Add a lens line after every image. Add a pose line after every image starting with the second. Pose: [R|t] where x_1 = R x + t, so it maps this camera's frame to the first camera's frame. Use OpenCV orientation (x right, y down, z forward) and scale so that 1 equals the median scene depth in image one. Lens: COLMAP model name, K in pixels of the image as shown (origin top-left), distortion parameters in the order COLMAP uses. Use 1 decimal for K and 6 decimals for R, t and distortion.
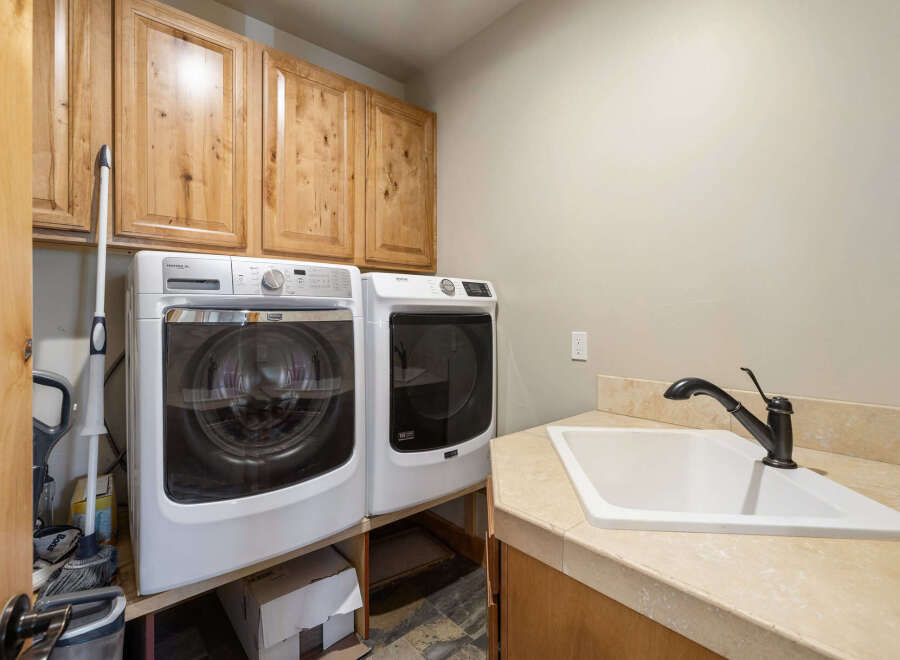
lens RADIAL K [[419.9, 0, 448.7], [0, 419.9, 325.2], [0, 0, 1]] dist [0.008567, 0.000123]
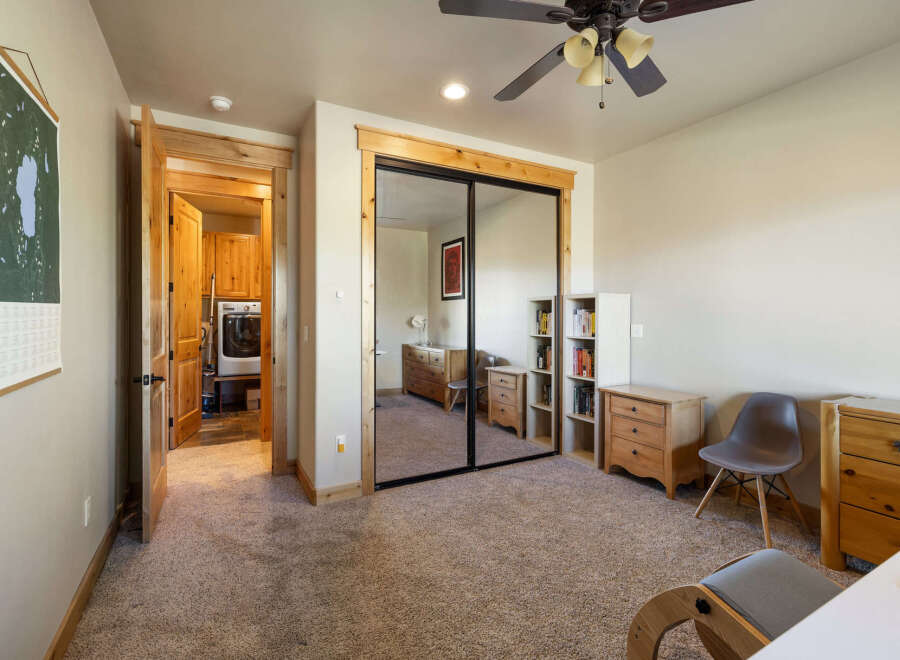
lens RADIAL K [[419.9, 0, 450.5], [0, 419.9, 328.1], [0, 0, 1]] dist [0.008567, 0.000123]
pose [[0.981940, 0.002494, -0.189175, 2.234840], [-0.002043, 0.999995, 0.002579, 0.078523], [0.189181, -0.002146, 0.981940, -2.591057]]
